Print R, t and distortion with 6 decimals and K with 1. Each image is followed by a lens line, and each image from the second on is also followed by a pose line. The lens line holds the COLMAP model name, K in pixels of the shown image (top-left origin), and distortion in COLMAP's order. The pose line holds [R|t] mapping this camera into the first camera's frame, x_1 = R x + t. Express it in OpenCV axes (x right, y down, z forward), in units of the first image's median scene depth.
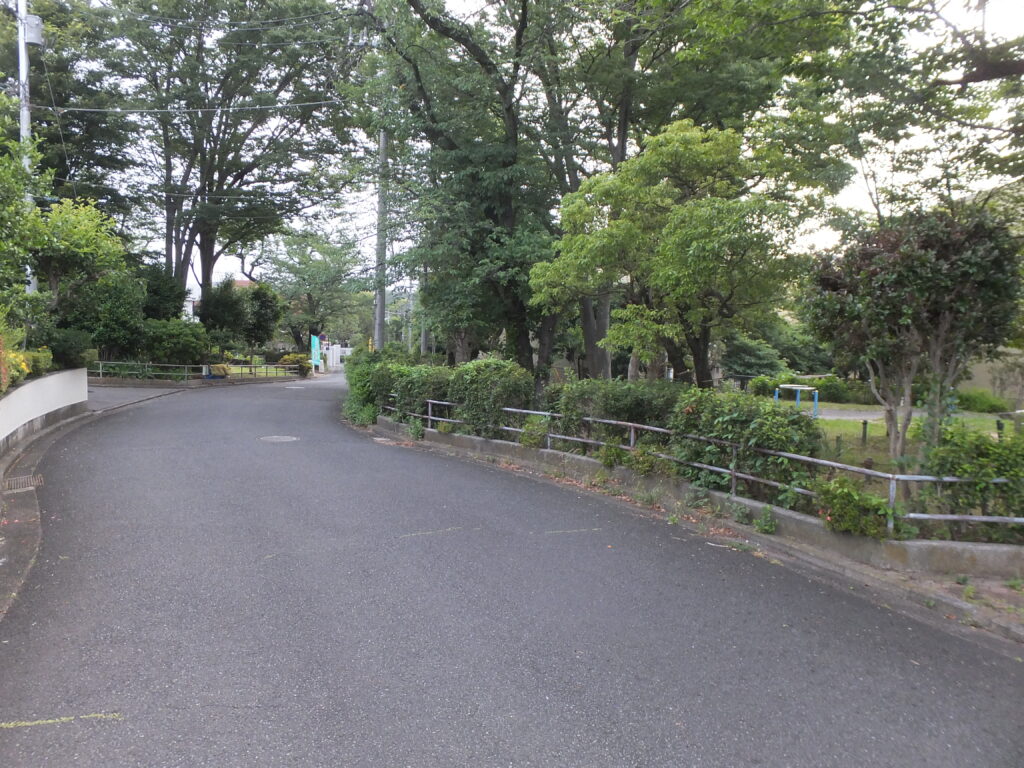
lens RADIAL K [[764.5, 0, 507.5], [0, 764.5, 396.9], [0, 0, 1]] dist [-0.022959, 0.000555]
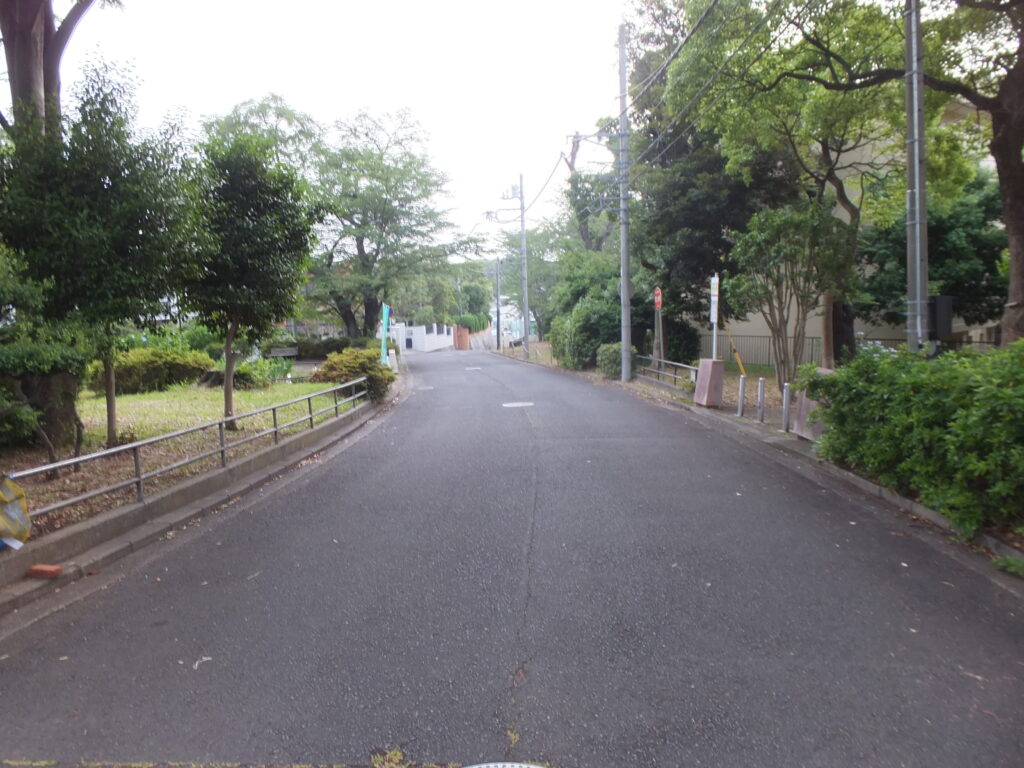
lens RADIAL K [[774.2, 0, 512.0], [0, 774.2, 384.0], [0, 0, 1]] dist [-0.021836, -0.003873]
pose [[0.996530, -0.063589, -0.053712, -0.298041], [0.064753, 0.997696, 0.020221, -0.069696], [0.052302, -0.023628, 0.998352, 1.012627]]
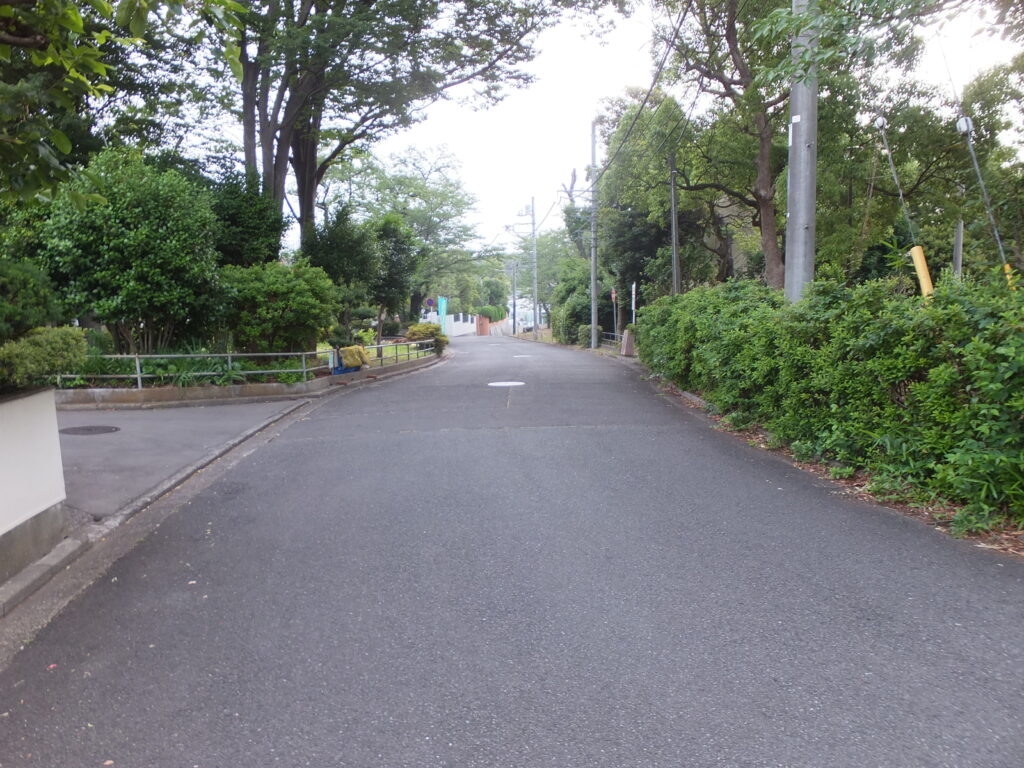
lens RADIAL K [[764.5, 0, 507.5], [0, 764.5, 396.9], [0, 0, 1]] dist [-0.022959, 0.000555]
pose [[0.995515, -0.046173, -0.082577, -0.259682], [0.050054, 0.997706, 0.045568, -0.029860], [0.080283, -0.049497, 0.995542, 0.529456]]
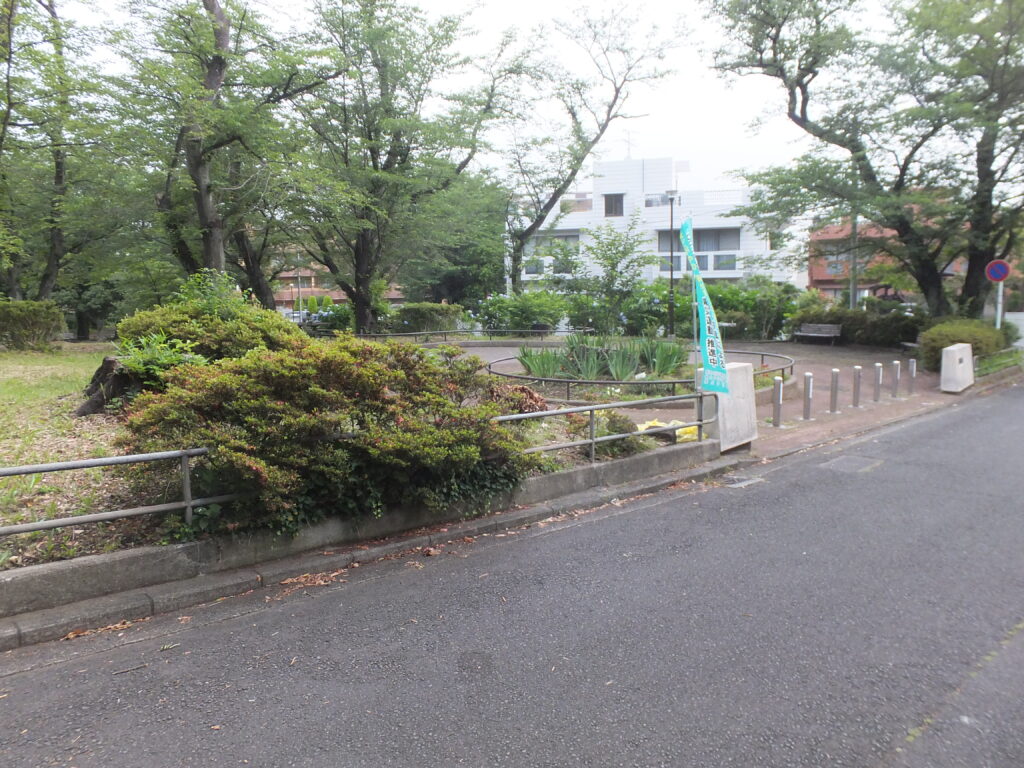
lens RADIAL K [[784.2, 0, 495.4], [0, 784.2, 383.7], [0, 0, 1]] dist [-0.026226, 0.006064]
pose [[0.605773, 0.068468, -0.792686, -0.283068], [-0.046447, 0.997635, 0.050676, -0.097833], [0.794281, 0.006120, 0.607520, 1.653797]]
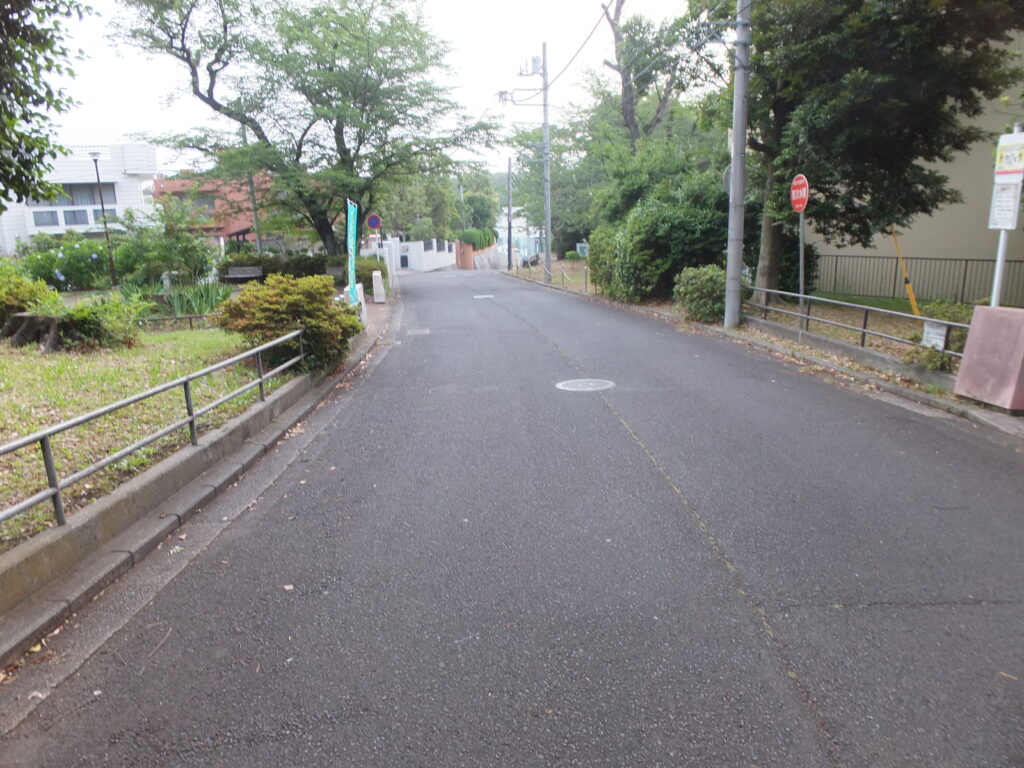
lens RADIAL K [[777.9, 0, 512.0], [0, 777.9, 384.0], [0, 0, 1]] dist [-0.012264, 0.000903]
pose [[0.996831, -0.050572, -0.061397, -0.342813], [0.057877, 0.990629, 0.123711, -0.085143], [0.054565, -0.126872, 0.990417, 1.333850]]
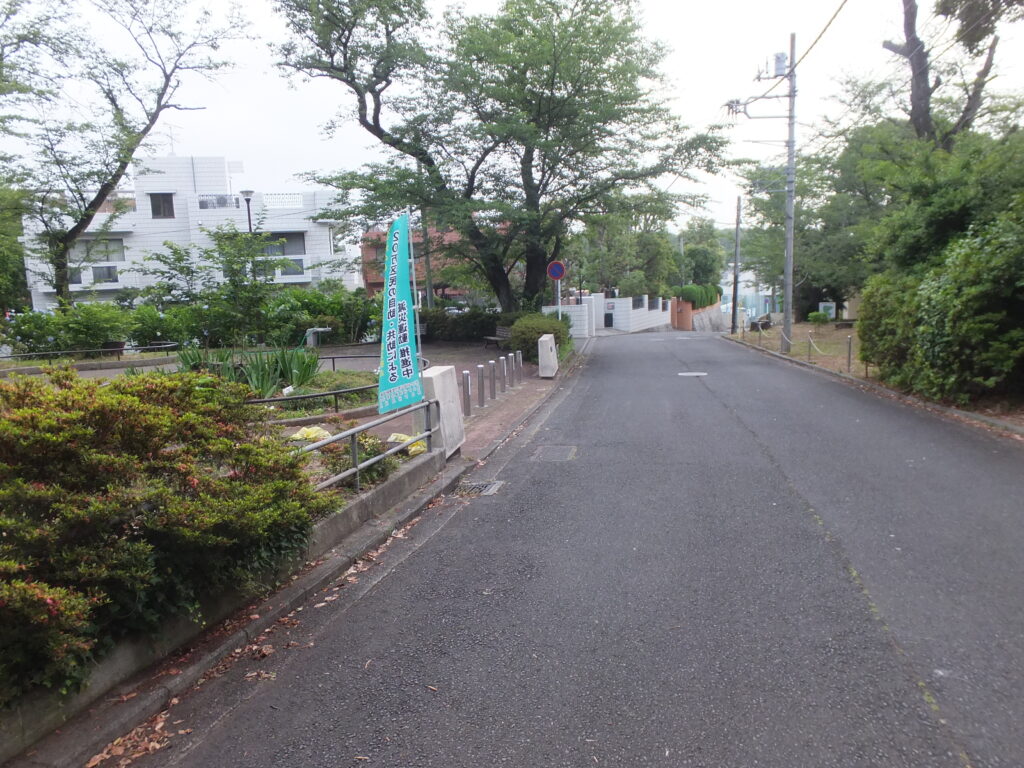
lens RADIAL K [[783.9, 0, 518.3], [0, 783.9, 386.9], [0, 0, 1]] dist [-0.010729, 0.000164]
pose [[0.946855, -0.014444, -0.321335, -0.357968], [0.029653, 0.998657, 0.042487, -0.099156], [0.320290, -0.049758, 0.946012, 1.639282]]
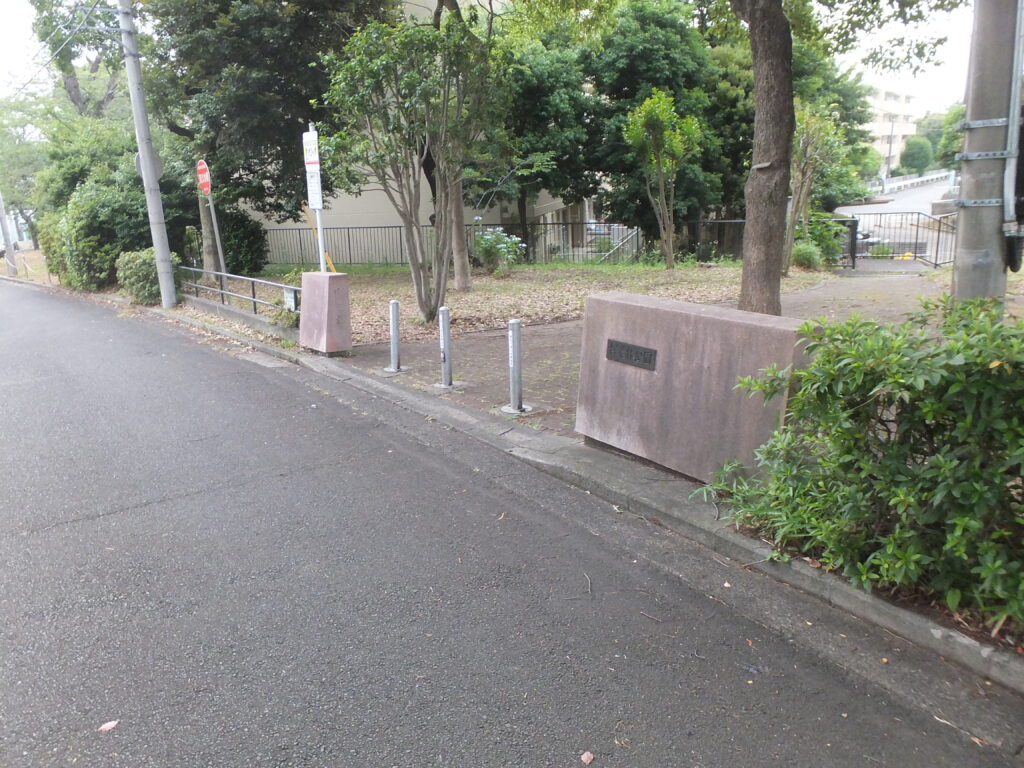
lens RADIAL K [[774.2, 0, 512.0], [0, 774.2, 384.0], [0, 0, 1]] dist [-0.021836, -0.003873]
pose [[0.859826, -0.209126, 0.465796, -0.276009], [0.122299, 0.970071, 0.209774, -0.081111], [-0.495725, -0.123403, 0.859668, 1.271224]]
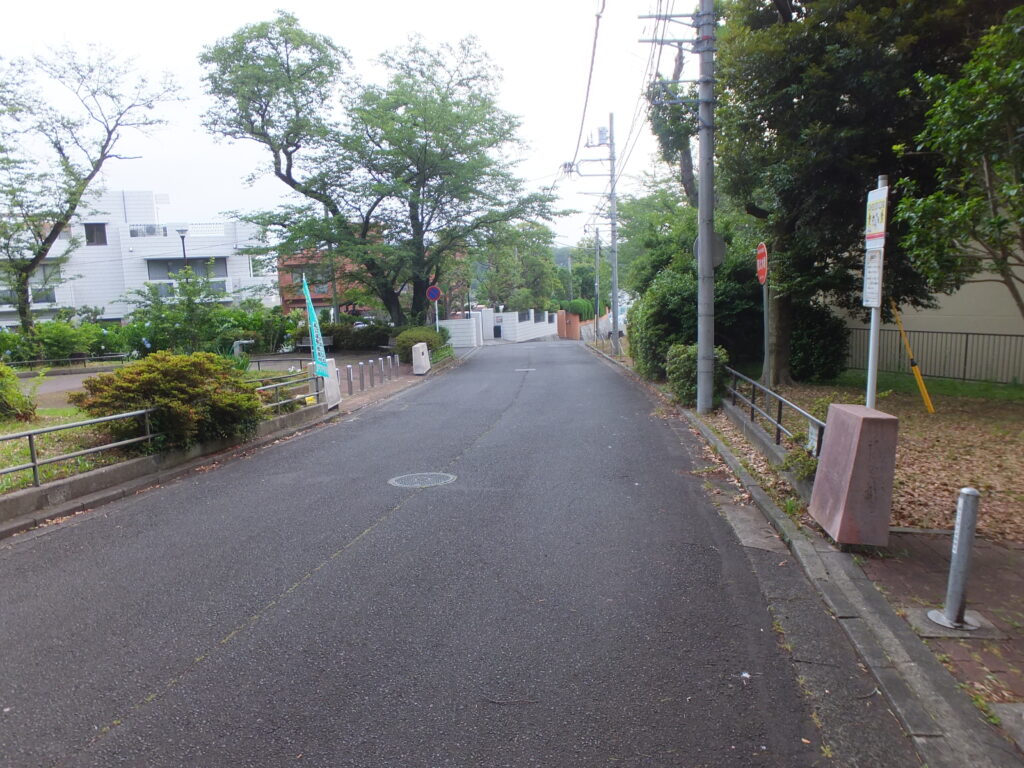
lens RADIAL K [[779.2, 0, 512.0], [0, 779.2, 384.0], [0, 0, 1]] dist [-0.005263, -0.004341]
pose [[0.972015, -0.037402, -0.231921, -0.217171], [0.044897, 0.998623, 0.027122, -0.084307], [0.230587, -0.036775, 0.972357, 1.392907]]
